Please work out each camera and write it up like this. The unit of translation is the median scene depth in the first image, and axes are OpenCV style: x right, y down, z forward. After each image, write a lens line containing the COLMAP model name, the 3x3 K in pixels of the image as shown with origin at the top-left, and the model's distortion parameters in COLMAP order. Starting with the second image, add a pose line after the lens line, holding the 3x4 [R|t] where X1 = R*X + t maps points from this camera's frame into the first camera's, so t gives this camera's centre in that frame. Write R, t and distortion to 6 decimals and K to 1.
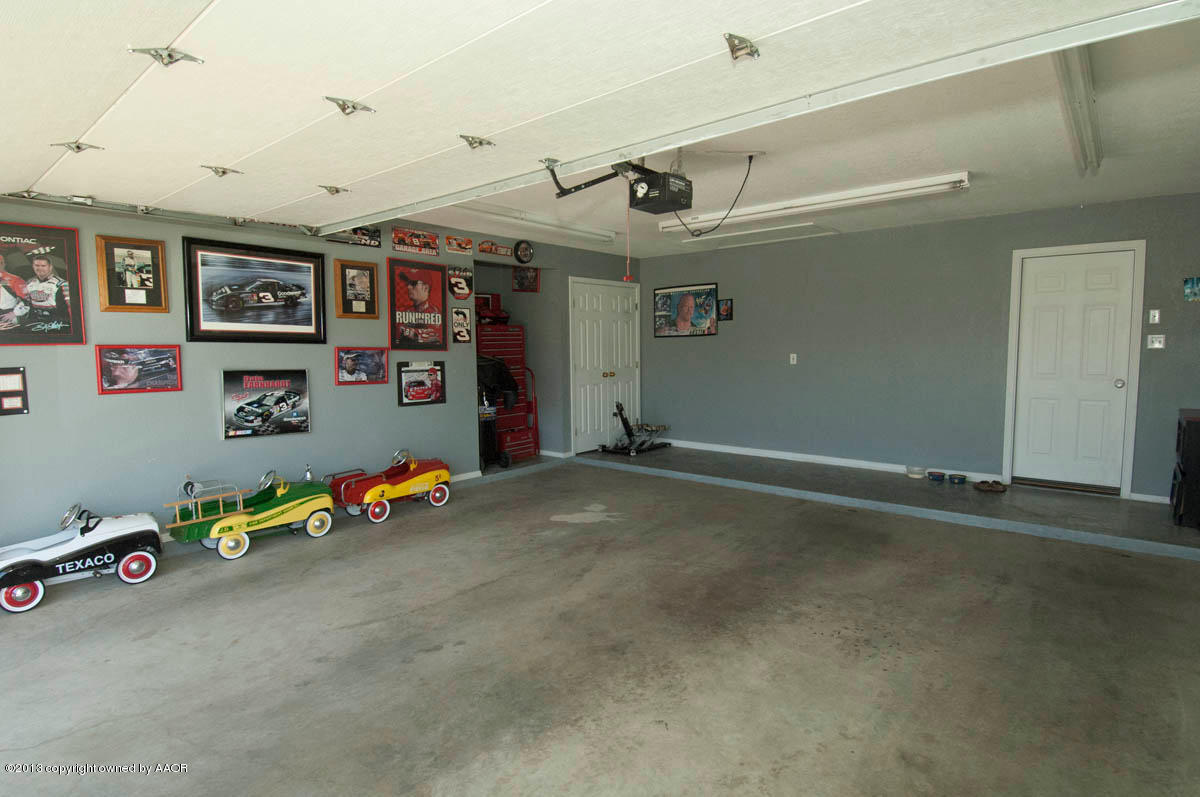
lens RADIAL K [[616.6, 0, 599.5], [0, 616.6, 401.0], [0, 0, 1]] dist [0.016447, -0.016684]
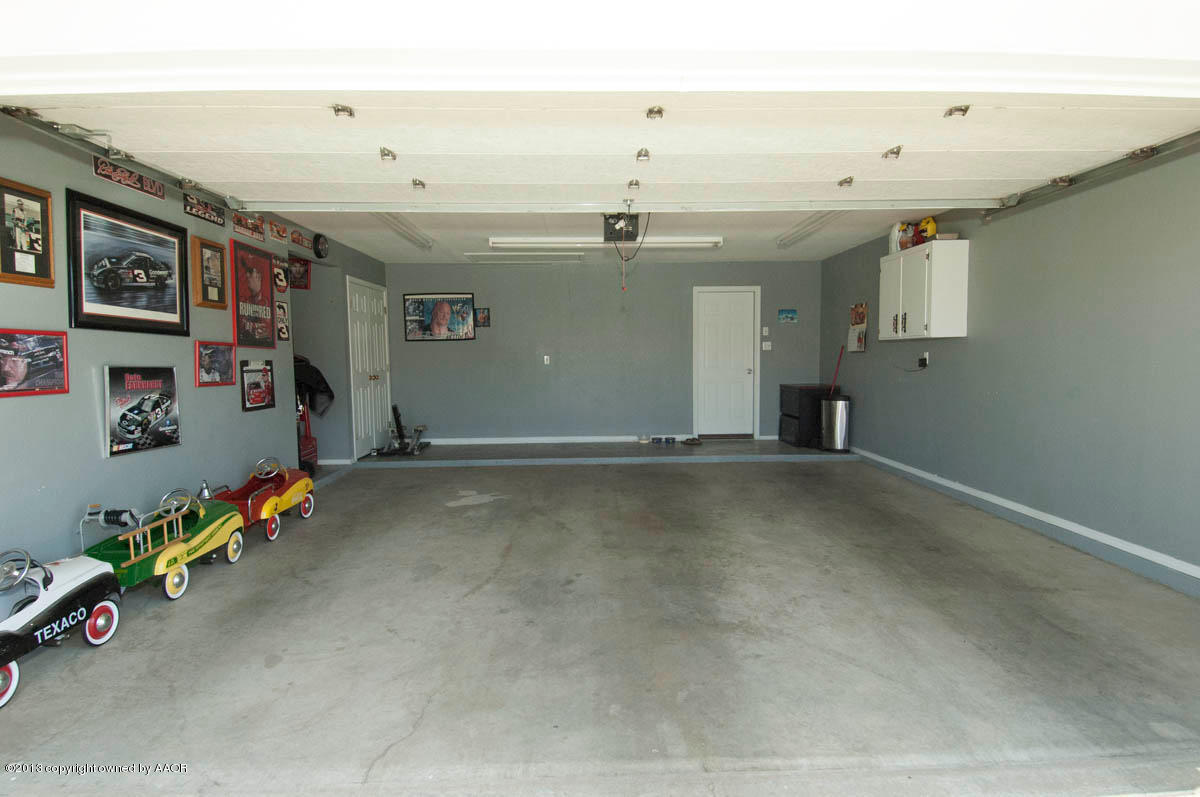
lens RADIAL K [[616.6, 0, 610.4], [0, 616.6, 397.0], [0, 0, 1]] dist [0.016447, -0.016684]
pose [[0.746335, -0.043828, 0.664126, -0.646639], [0.062532, 0.998033, -0.004409, 0.030198], [-0.662627, 0.044820, 0.747608, 0.013176]]
